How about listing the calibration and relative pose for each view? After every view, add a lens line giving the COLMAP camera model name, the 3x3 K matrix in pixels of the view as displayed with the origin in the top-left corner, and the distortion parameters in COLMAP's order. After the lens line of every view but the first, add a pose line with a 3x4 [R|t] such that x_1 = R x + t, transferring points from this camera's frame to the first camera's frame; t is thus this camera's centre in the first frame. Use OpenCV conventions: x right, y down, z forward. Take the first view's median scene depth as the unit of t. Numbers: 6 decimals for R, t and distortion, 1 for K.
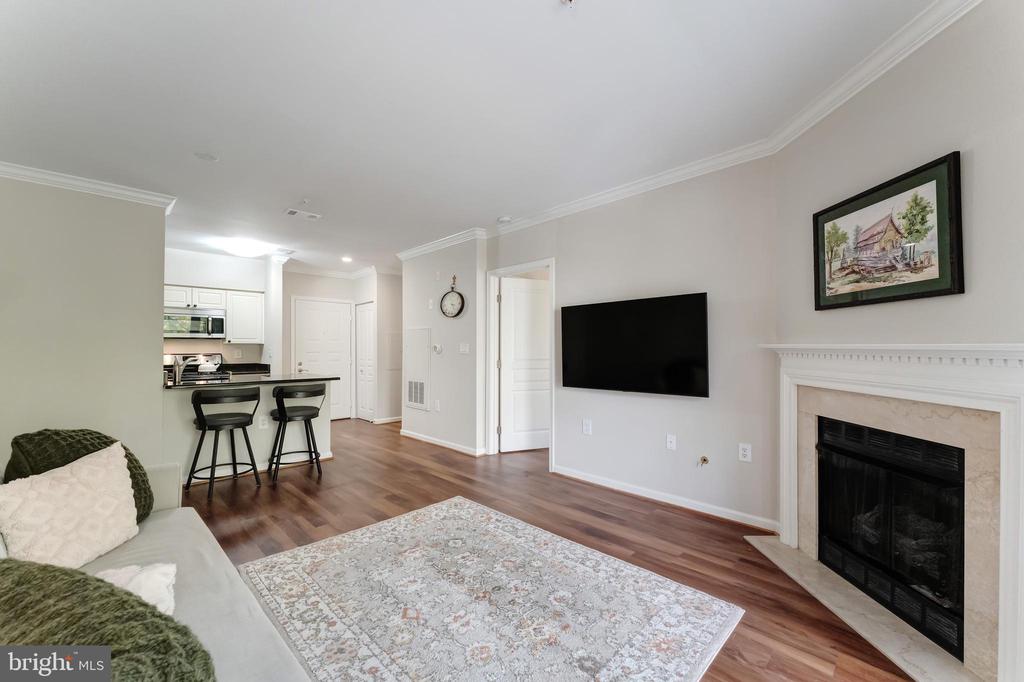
lens RADIAL K [[409.7, 0, 509.6], [0, 409.7, 344.1], [0, 0, 1]] dist [-0.000506, -0.000063]
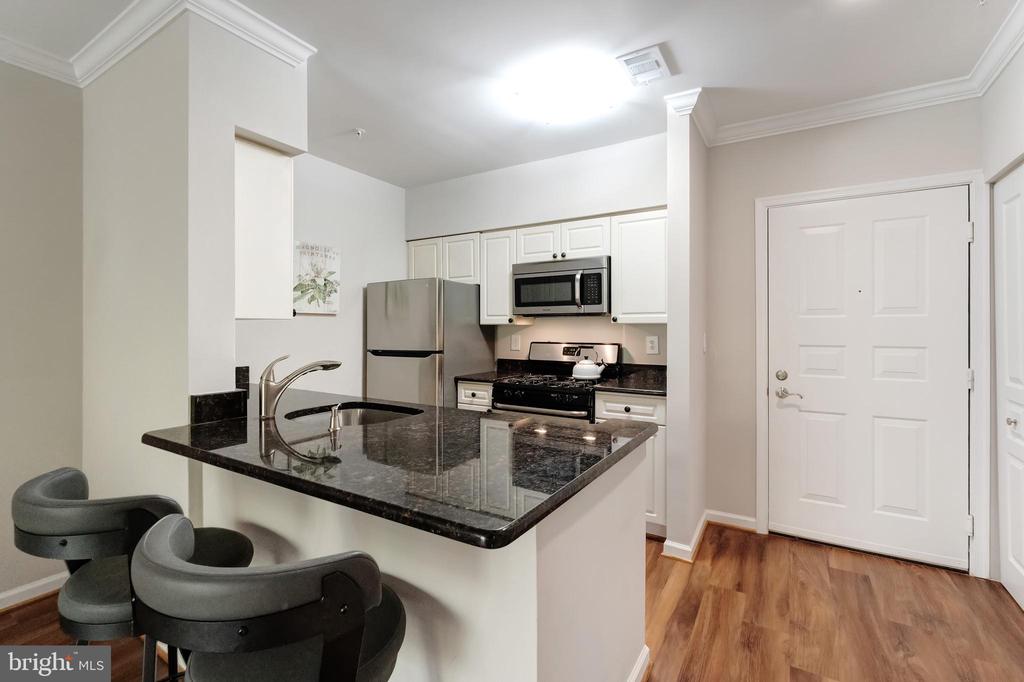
lens RADIAL K [[456.3, 0, 511.9], [0, 456.3, 334.6], [0, 0, 1]] dist [0.000147, 0.000007]
pose [[0.227356, 0.022508, -0.973552, -0.186660], [0.010386, 0.999620, 0.025536, -0.004206], [0.973756, -0.015917, 0.227035, 0.779832]]
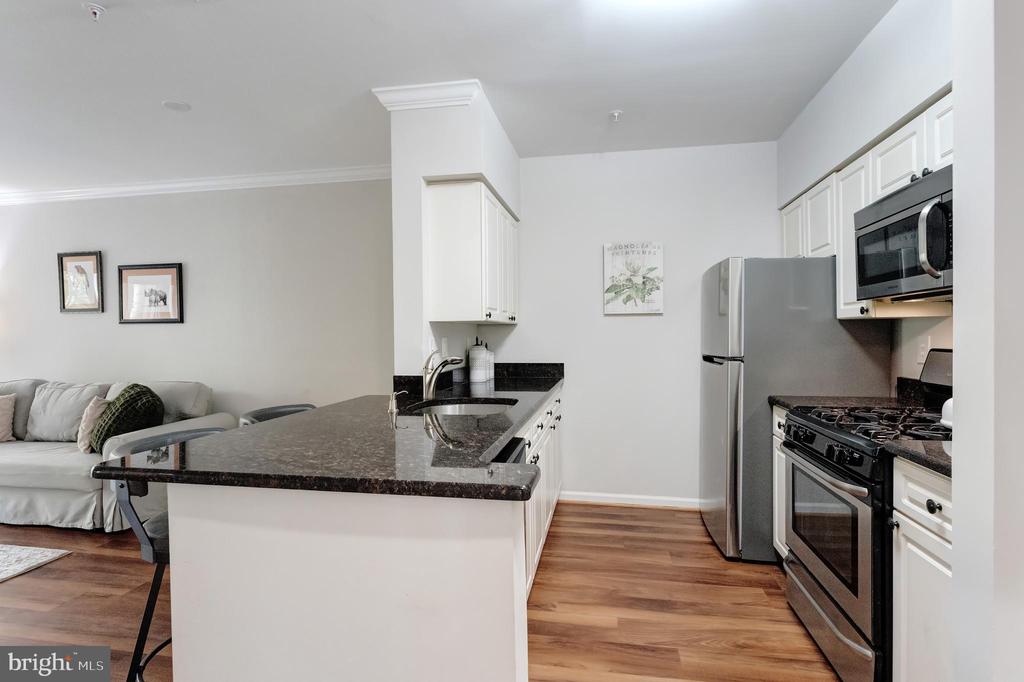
lens RADIAL K [[481.0, 0, 517.7], [0, 481.0, 341.6], [0, 0, 1]] dist [-0.002932, -0.000159]
pose [[-0.815993, 0.024216, -0.577555, -0.353682], [0.025182, 0.999663, 0.006335, 0.008547], [0.577514, -0.009375, -0.816327, 1.077448]]
